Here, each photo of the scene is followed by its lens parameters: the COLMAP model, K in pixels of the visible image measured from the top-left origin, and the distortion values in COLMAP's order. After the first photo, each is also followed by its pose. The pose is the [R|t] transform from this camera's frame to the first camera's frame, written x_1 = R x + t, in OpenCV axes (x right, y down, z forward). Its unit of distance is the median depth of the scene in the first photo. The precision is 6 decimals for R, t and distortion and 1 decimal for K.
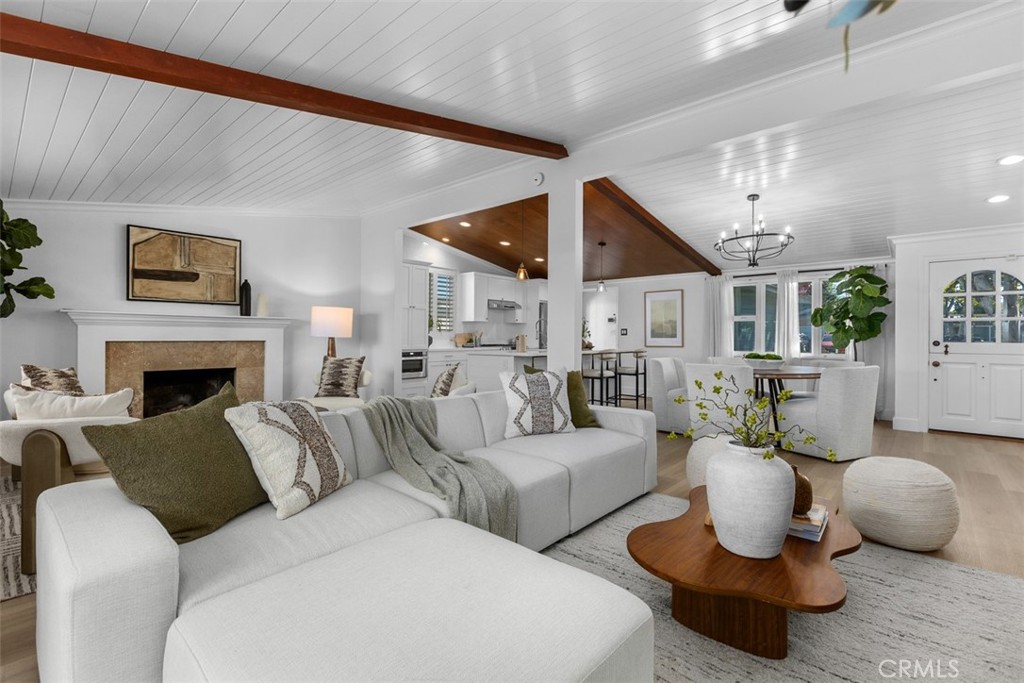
lens RADIAL K [[460.8, 0, 518.4], [0, 460.8, 340.0], [0, 0, 1]] dist [-0.003908, 0.003318]
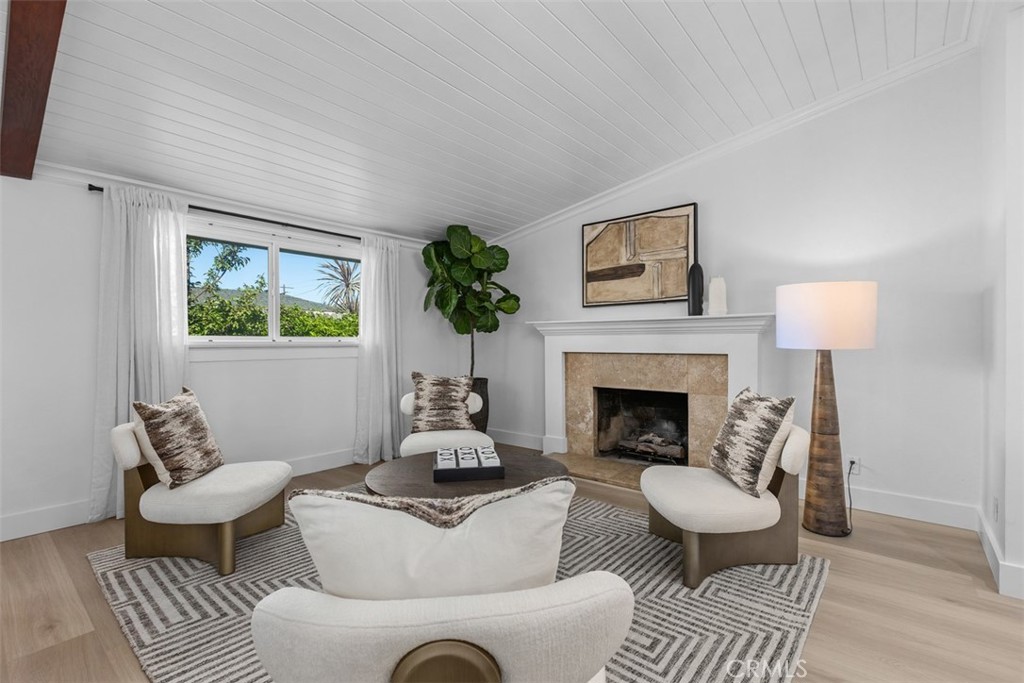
lens RADIAL K [[460.8, 0, 520.8], [0, 460.8, 345.0], [0, 0, 1]] dist [-0.003908, 0.003318]
pose [[0.029796, -0.001636, -0.999555, 0.056890], [-0.005881, 0.999981, -0.001812, -0.008438], [0.999539, 0.005932, 0.029786, 0.763456]]
